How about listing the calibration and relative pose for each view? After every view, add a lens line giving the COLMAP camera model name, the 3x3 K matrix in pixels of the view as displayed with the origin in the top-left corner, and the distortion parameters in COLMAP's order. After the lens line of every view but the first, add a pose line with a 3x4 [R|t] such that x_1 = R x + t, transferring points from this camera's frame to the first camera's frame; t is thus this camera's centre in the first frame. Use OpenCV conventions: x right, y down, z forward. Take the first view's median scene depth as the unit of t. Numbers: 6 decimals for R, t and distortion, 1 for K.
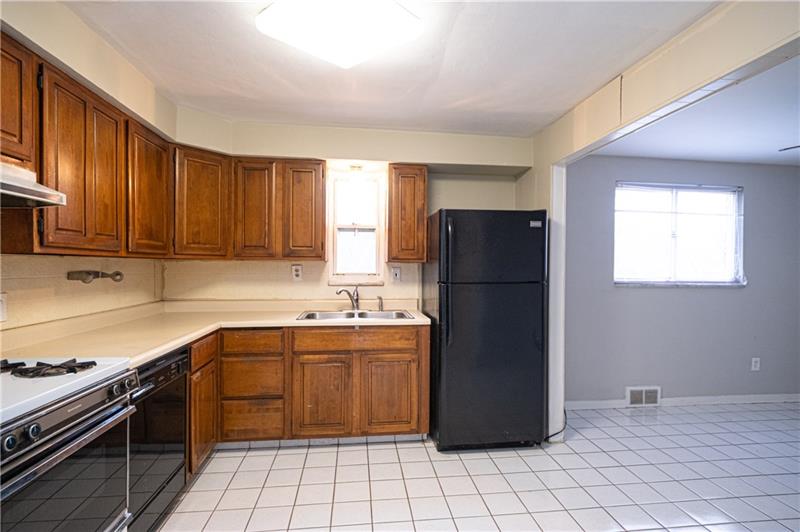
lens RADIAL K [[405.2, 0, 401.9], [0, 405.2, 267.7], [0, 0, 1]] dist [-0.002484, -0.001904]
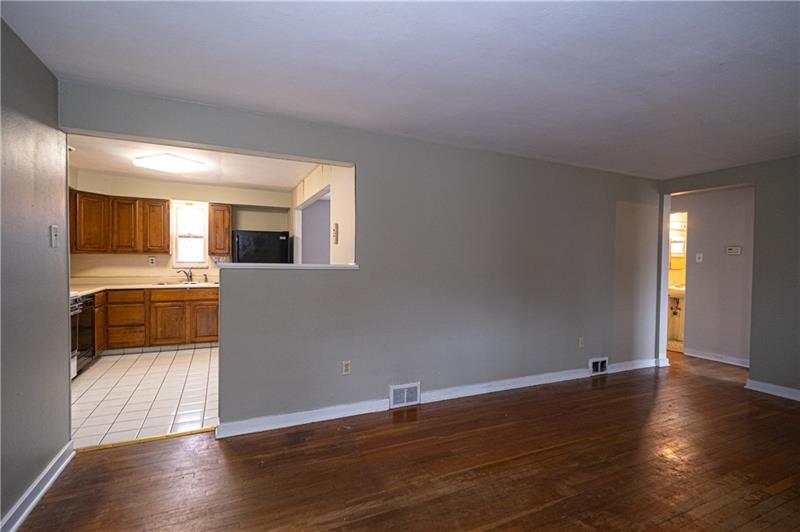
lens RADIAL K [[381.0, 0, 401.6], [0, 381.0, 266.5], [0, 0, 1]] dist [0.000971, -0.000464]
pose [[0.945243, -0.002351, 0.326359, 0.264228], [-0.001766, 0.999923, 0.012318, 0.015772], [-0.326362, -0.012220, 0.945166, -1.080722]]
